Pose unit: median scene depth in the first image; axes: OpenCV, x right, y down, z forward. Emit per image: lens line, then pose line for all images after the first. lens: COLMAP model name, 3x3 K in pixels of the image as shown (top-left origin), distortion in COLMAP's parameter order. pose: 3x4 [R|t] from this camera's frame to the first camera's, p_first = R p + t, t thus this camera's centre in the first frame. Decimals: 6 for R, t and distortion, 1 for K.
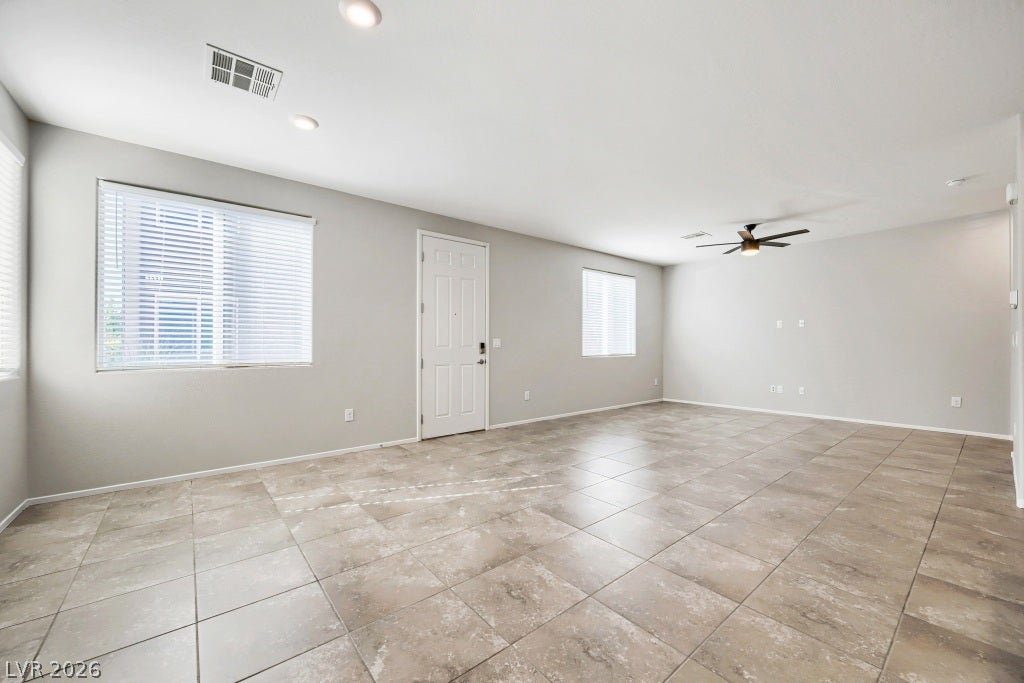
lens RADIAL K [[393.5, 0, 517.8], [0, 393.5, 341.8], [0, 0, 1]] dist [0.000141, -0.000126]
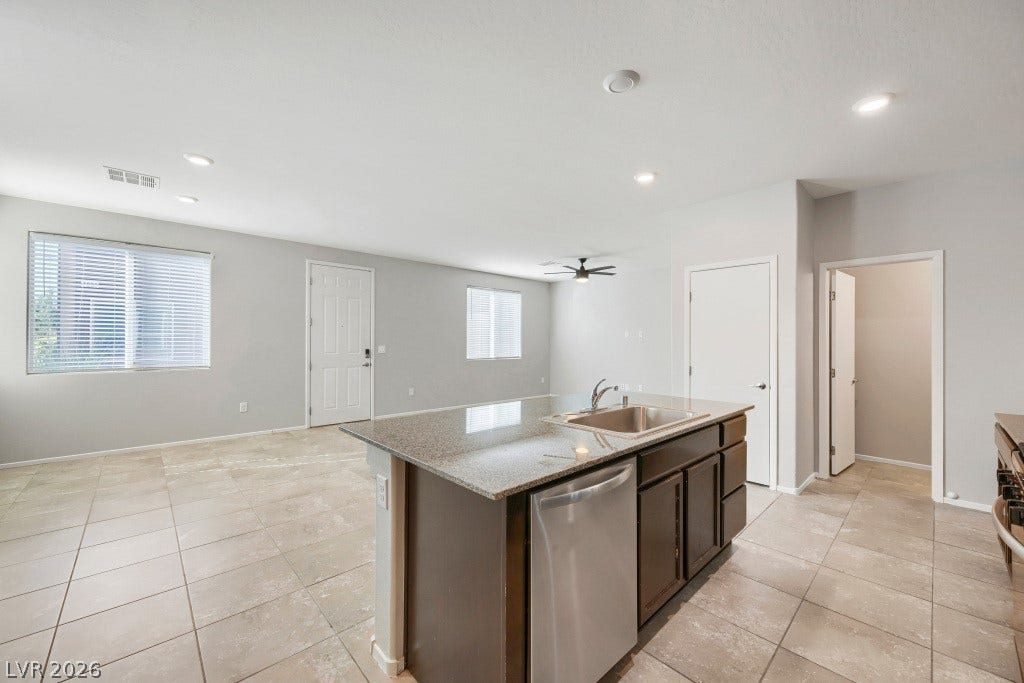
lens RADIAL K [[391.5, 0, 513.8], [0, 391.5, 340.2], [0, 0, 1]] dist [-0.000071, 0.000249]
pose [[0.997820, 0.008769, 0.065406, 0.319366], [-0.009169, 0.999941, 0.005818, -0.041610], [-0.065351, -0.006405, 0.997842, -0.283878]]
